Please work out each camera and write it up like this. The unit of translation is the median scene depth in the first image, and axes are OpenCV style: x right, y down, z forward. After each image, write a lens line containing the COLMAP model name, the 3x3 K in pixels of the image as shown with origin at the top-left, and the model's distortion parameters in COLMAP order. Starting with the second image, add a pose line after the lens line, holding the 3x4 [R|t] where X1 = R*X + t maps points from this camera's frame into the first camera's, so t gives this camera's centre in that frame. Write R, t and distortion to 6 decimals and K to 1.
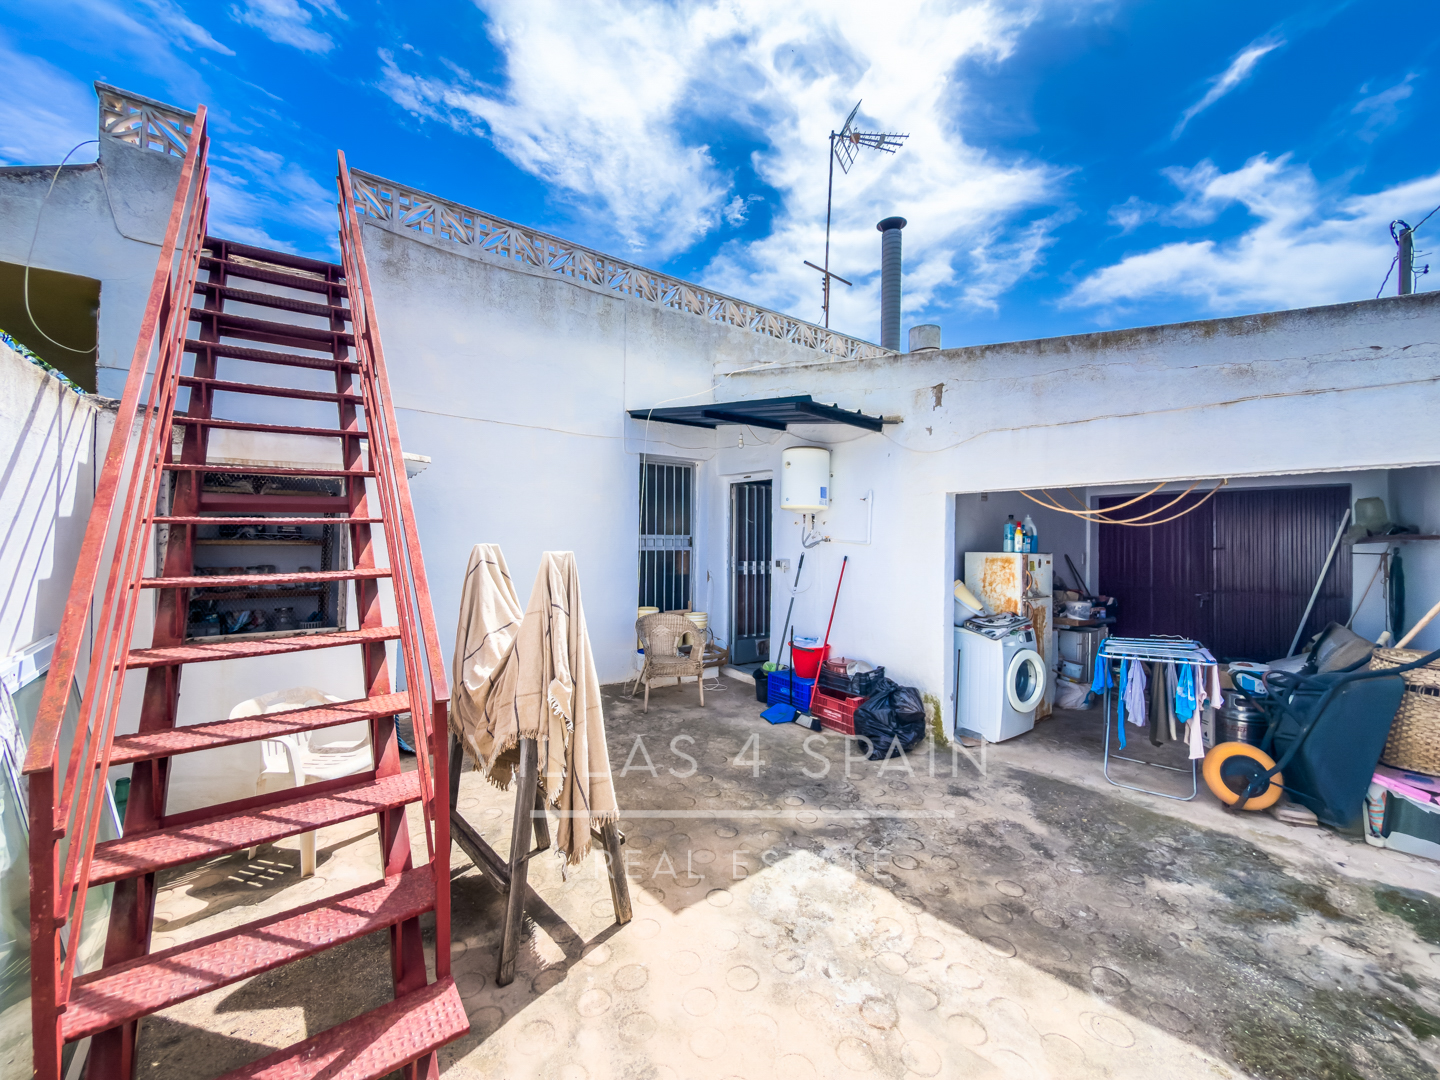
lens RADIAL K [[579.0, 0, 720.0], [0, 579.0, 540.0], [0, 0, 1]] dist [-0.000552, 0.000258]
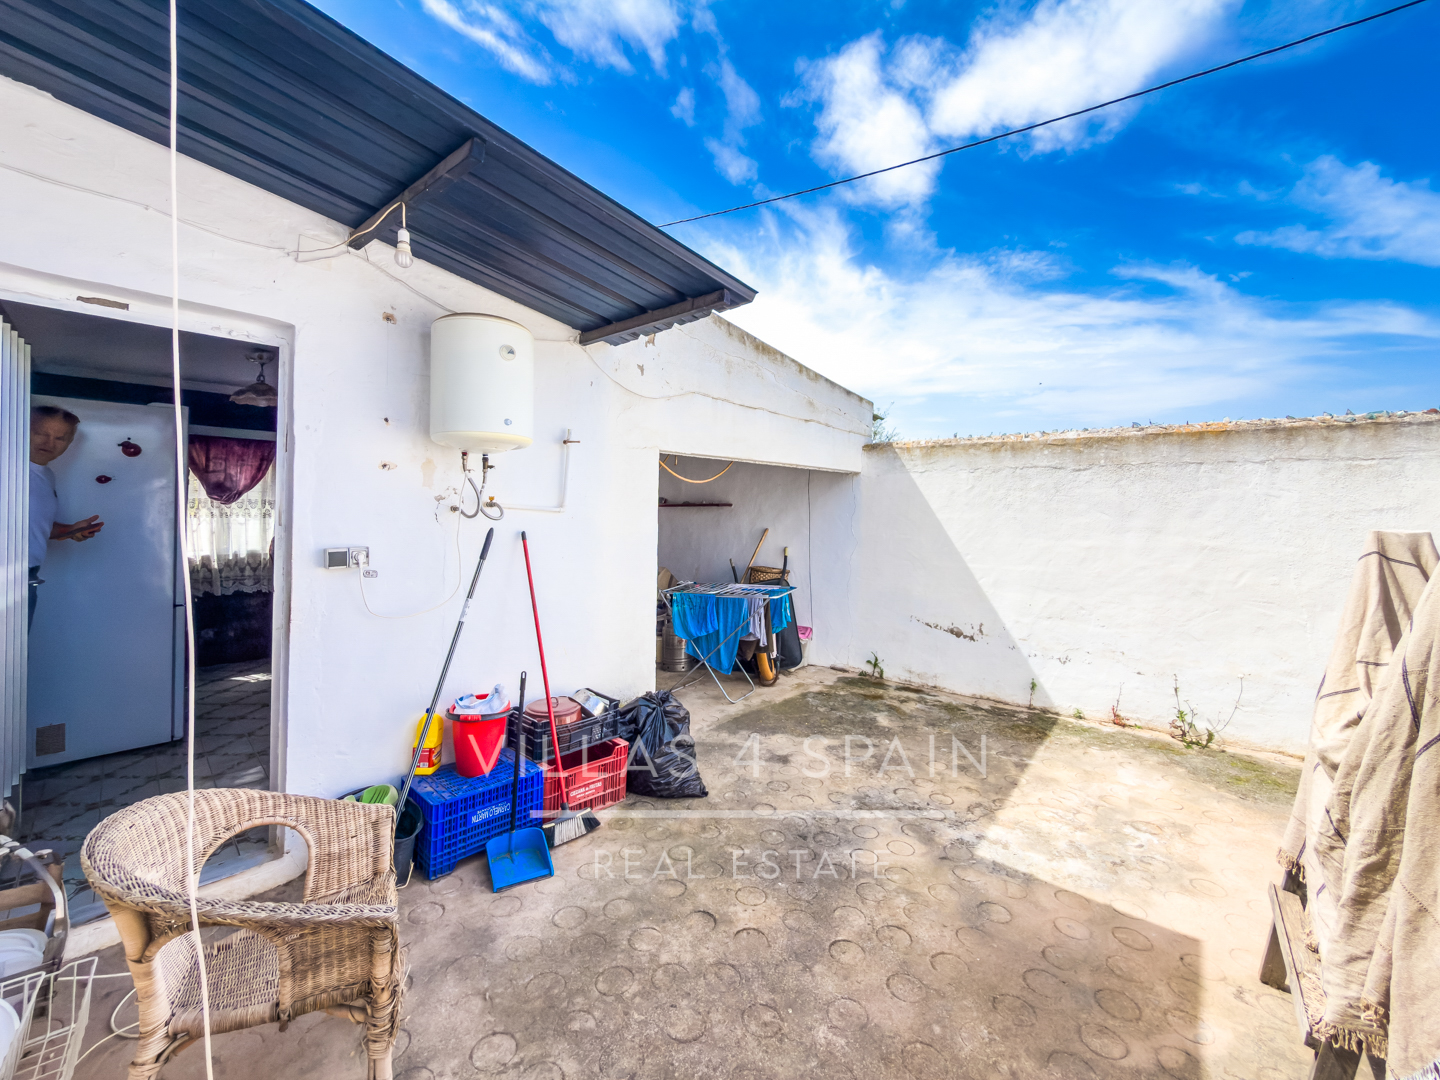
lens RADIAL K [[579.6, 0, 723.2], [0, 579.6, 508.5], [0, 0, 1]] dist [-0.000611, 0.000075]
pose [[-0.145949, -0.003458, 0.989286, -0.684891], [-0.011060, 0.999937, 0.001863, 0.002687], [-0.989230, -0.010669, -0.145979, 1.517199]]
